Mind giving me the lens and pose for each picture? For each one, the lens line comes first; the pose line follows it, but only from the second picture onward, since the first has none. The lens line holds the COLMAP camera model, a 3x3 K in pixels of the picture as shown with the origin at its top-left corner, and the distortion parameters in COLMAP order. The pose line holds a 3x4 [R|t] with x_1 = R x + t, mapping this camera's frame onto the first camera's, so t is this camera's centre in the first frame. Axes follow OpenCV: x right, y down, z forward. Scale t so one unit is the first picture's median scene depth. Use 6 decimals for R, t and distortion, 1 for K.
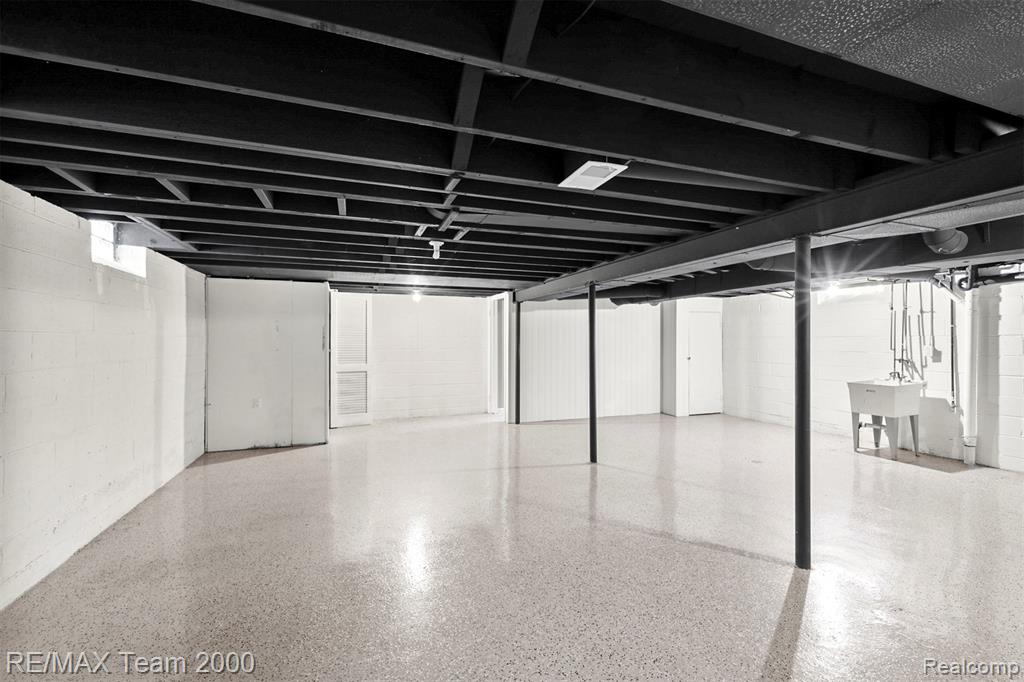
lens RADIAL K [[445.5, 0, 516.9], [0, 445.5, 340.1], [0, 0, 1]] dist [0.002072, 0.000275]
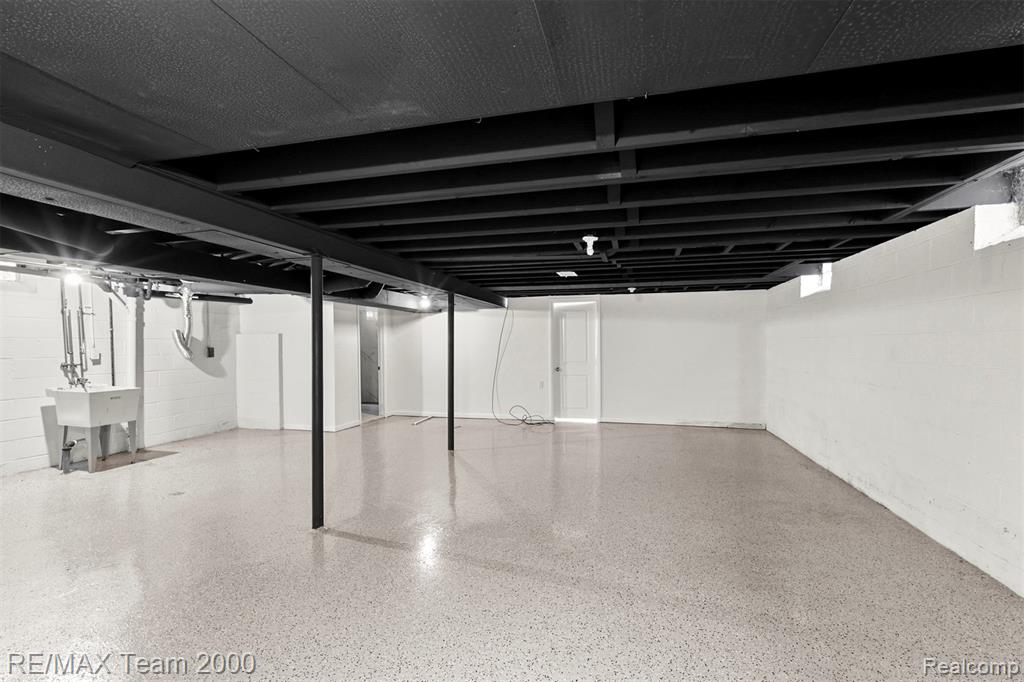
lens RADIAL K [[445.5, 0, 518.2], [0, 445.5, 347.5], [0, 0, 1]] dist [0.002072, 0.000275]
pose [[-0.812767, -0.000896, 0.582588, -0.460186], [0.003298, 0.999976, 0.006139, 0.008482], [-0.582580, 0.006911, -0.812744, 1.392772]]
